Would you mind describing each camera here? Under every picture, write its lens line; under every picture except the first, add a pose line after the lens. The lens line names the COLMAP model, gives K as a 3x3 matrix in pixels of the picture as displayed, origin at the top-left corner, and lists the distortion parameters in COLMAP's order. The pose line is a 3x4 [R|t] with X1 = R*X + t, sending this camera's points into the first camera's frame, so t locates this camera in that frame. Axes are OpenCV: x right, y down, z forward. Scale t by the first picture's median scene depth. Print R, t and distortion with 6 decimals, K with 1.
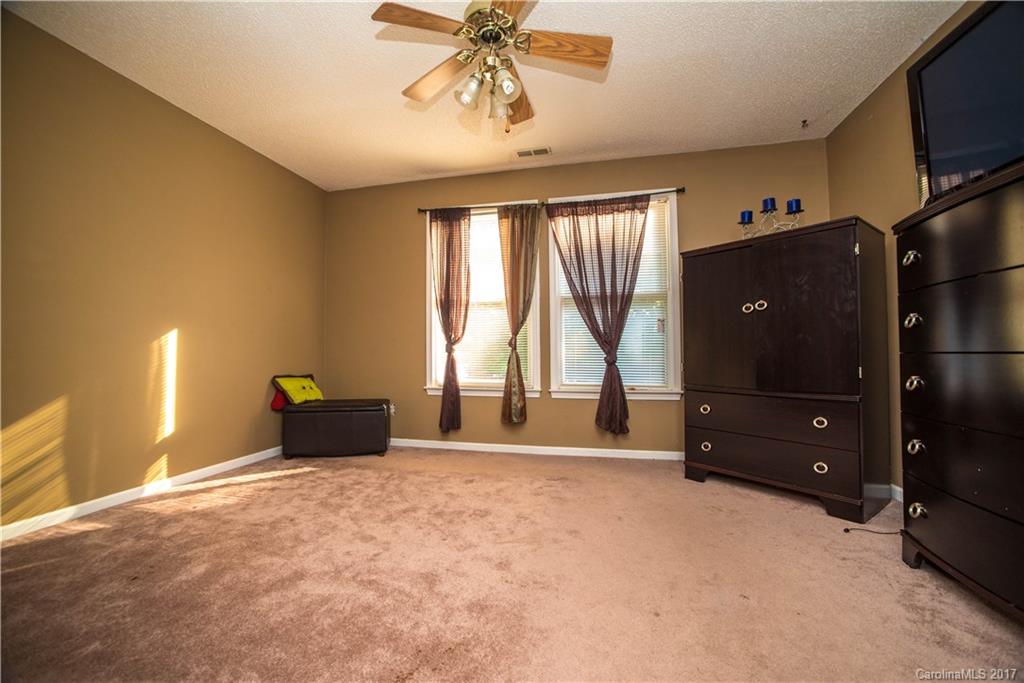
lens RADIAL K [[415.2, 0, 510.0], [0, 415.2, 344.5], [0, 0, 1]] dist [-0.010144, 0.002460]
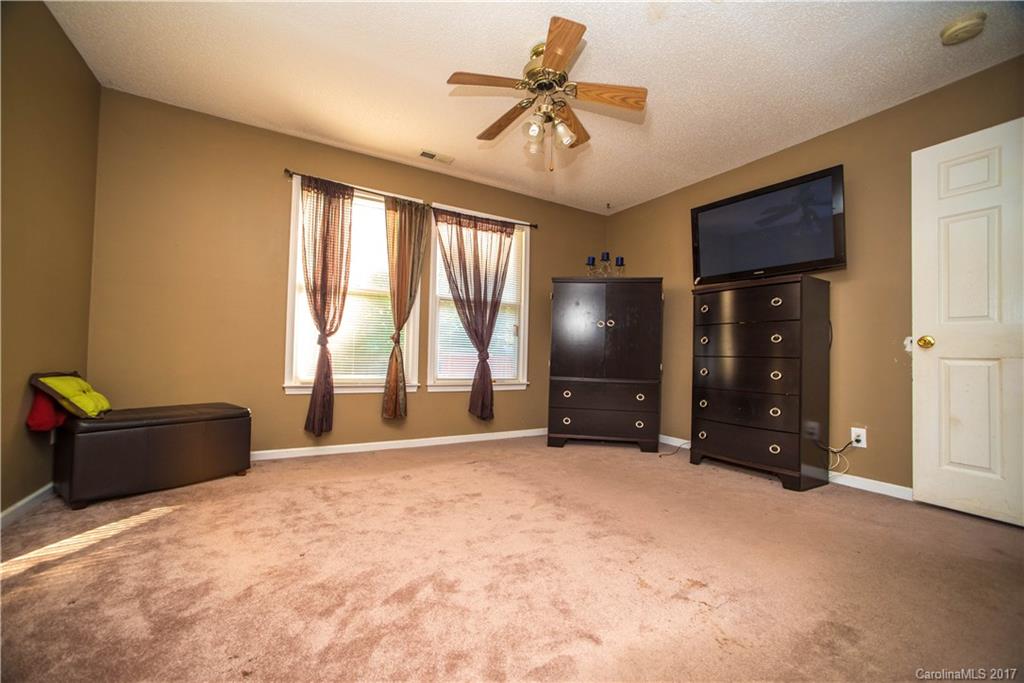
lens RADIAL K [[415.2, 0, 507.9], [0, 415.2, 341.1], [0, 0, 1]] dist [-0.010144, 0.002460]
pose [[0.728392, 0.041705, 0.683890, -0.479304], [-0.046159, 0.998865, -0.011750, 0.003336], [-0.683604, -0.023009, 0.729491, 0.097671]]
